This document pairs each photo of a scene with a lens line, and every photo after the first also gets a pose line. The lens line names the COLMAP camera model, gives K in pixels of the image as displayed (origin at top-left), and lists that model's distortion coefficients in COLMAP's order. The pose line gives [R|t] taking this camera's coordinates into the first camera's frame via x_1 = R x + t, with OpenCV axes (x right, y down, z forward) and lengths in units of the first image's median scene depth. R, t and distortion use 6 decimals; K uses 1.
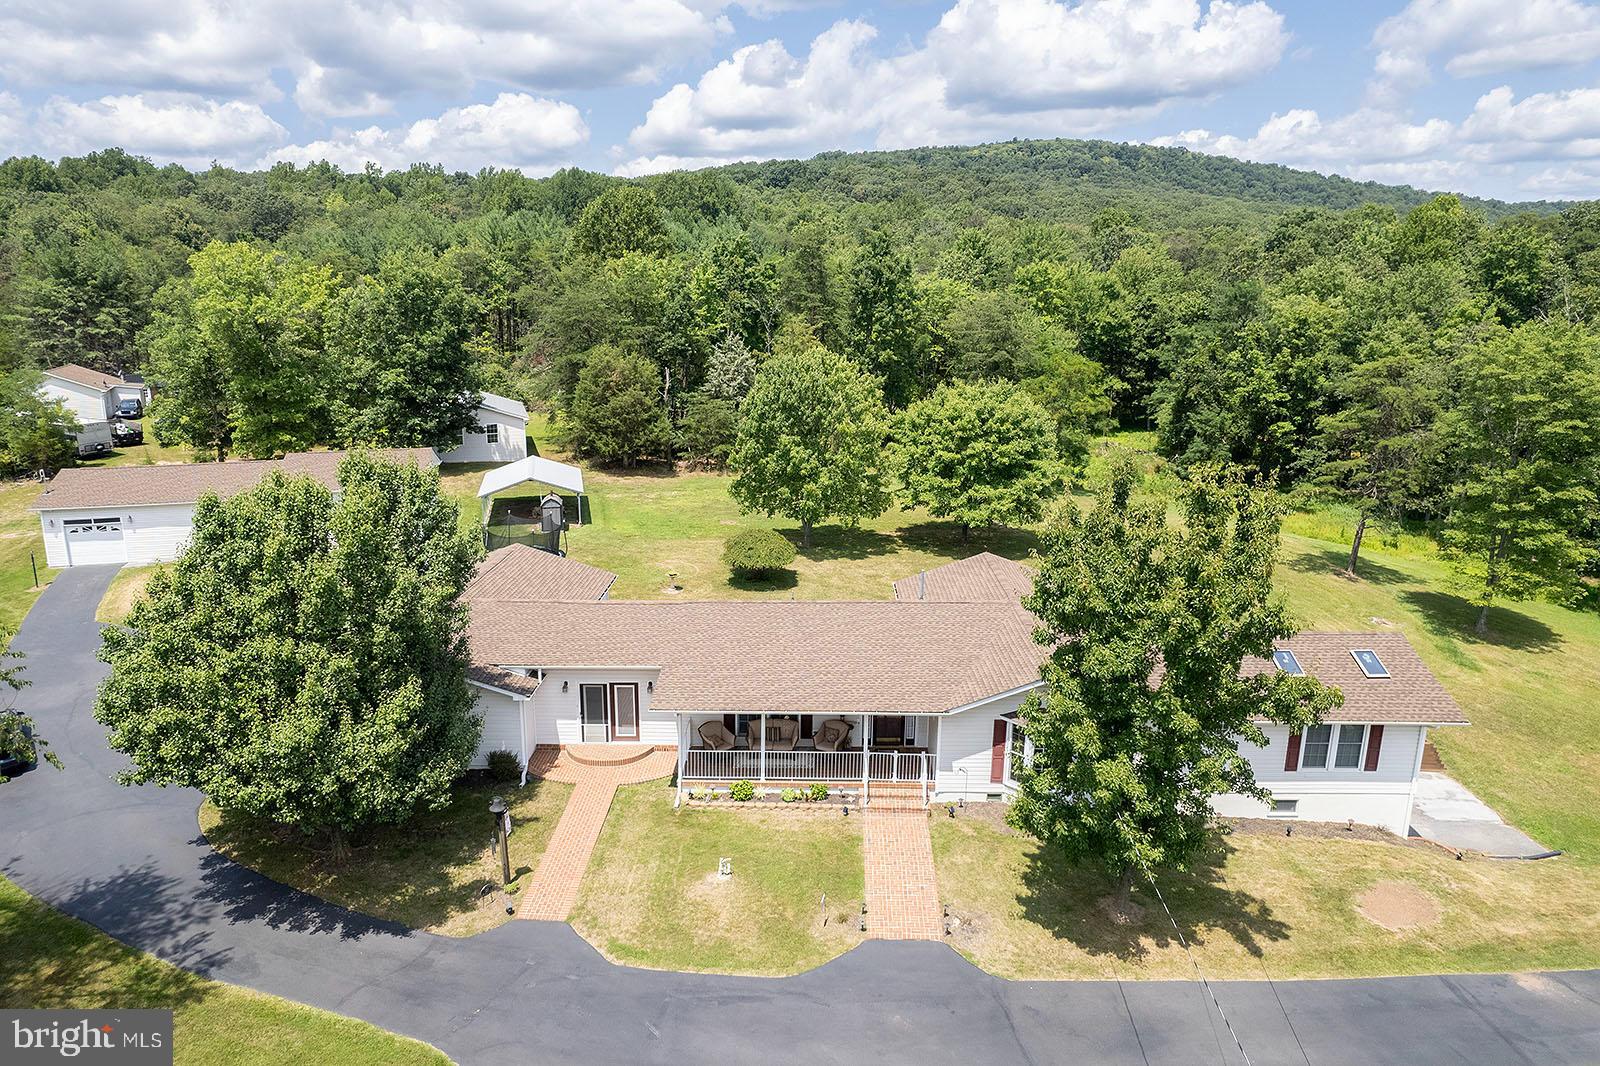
lens RADIAL K [[1052.6, 0, 783.1], [0, 1052.6, 550.7], [0, 0, 1]] dist [-0.085956, 0.082741]
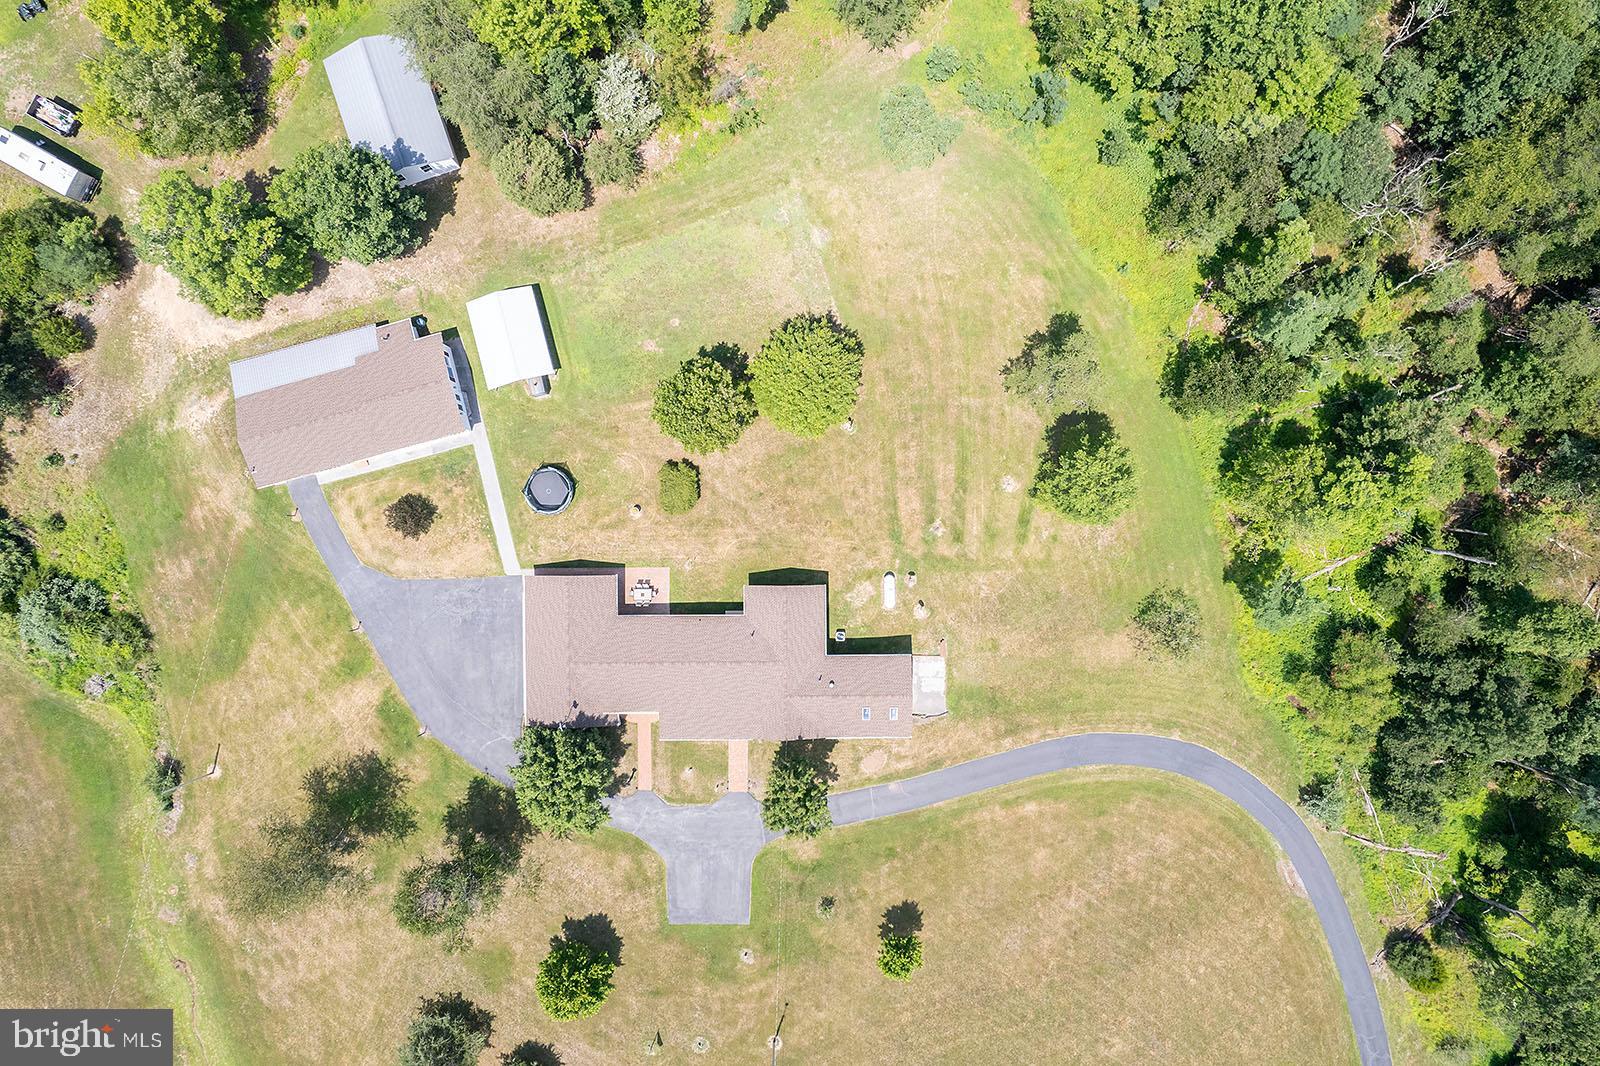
lens RADIAL K [[1028.2, 0, 789.0], [0, 1028.2, 532.9], [0, 0, 1]] dist [-0.074760, 0.066210]
pose [[0.998767, -0.046999, 0.016007, 0.150169], [-0.004783, 0.229822, 0.973221, -1.860667], [-0.049419, -0.972097, 0.229314, 0.533516]]
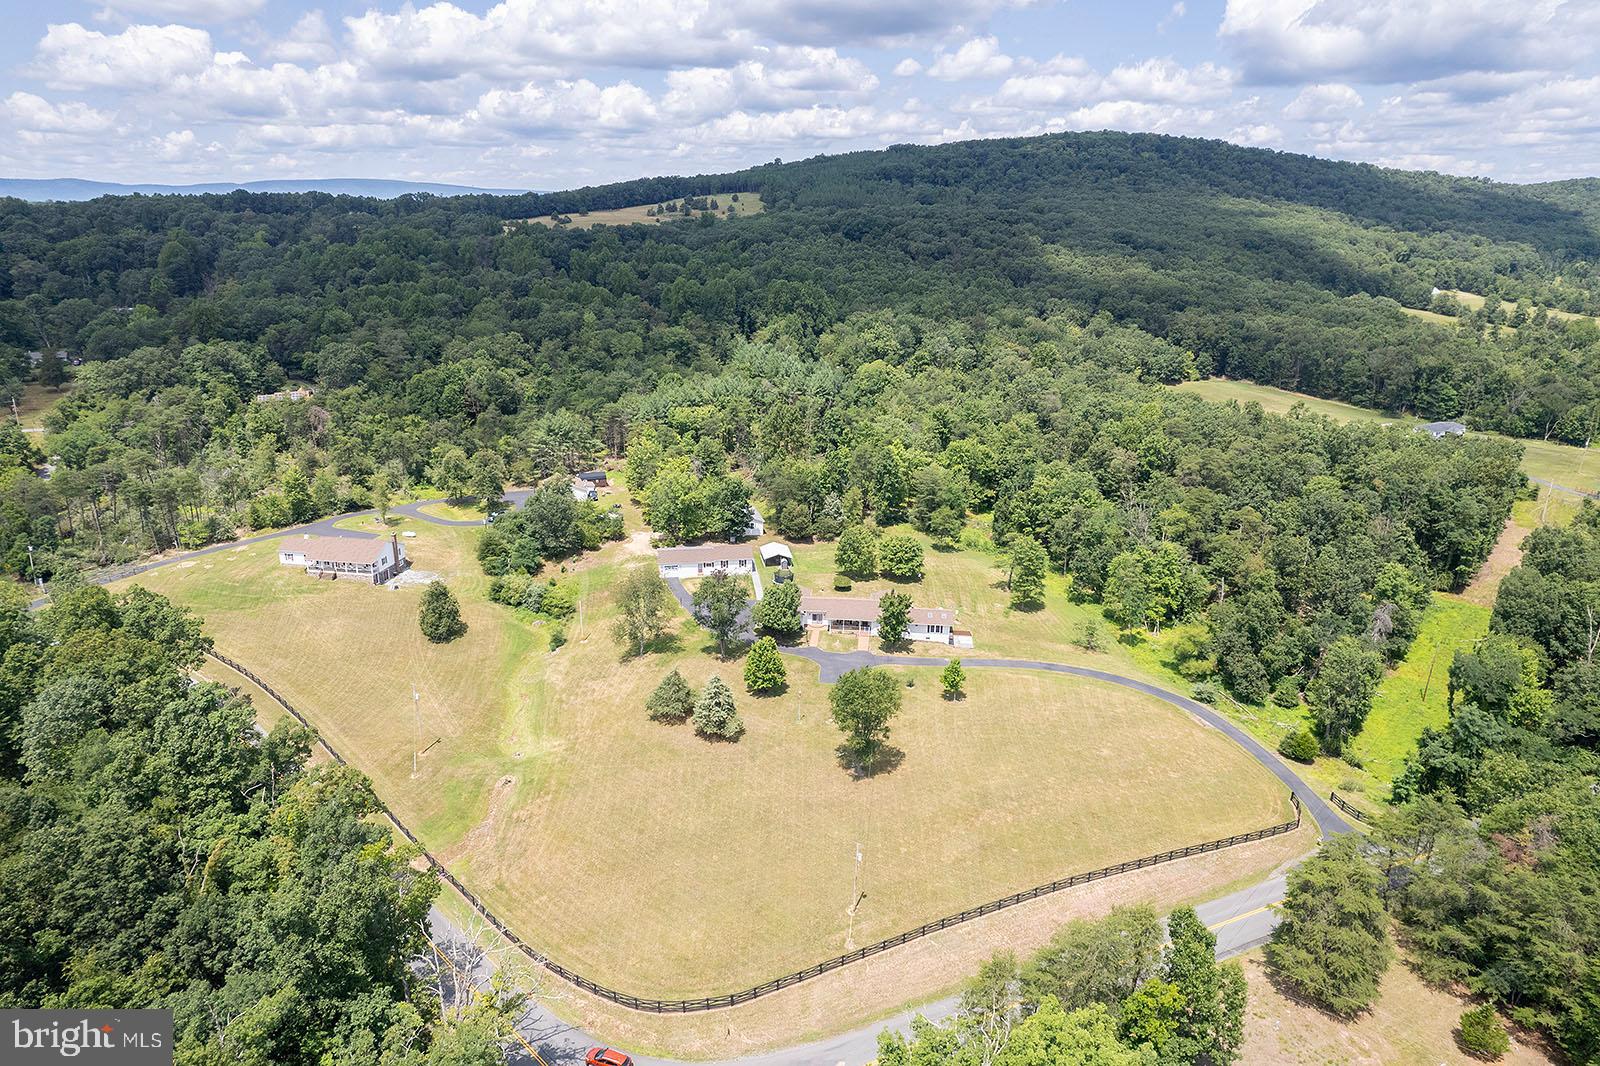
lens RADIAL K [[1028.2, 0, 789.0], [0, 1028.2, 532.9], [0, 0, 1]] dist [-0.074760, 0.066210]
pose [[0.997874, 0.033888, -0.055668, -0.013960], [-0.030563, 0.997759, 0.059515, -0.448221], [0.057560, -0.057687, 0.996674, -3.184680]]
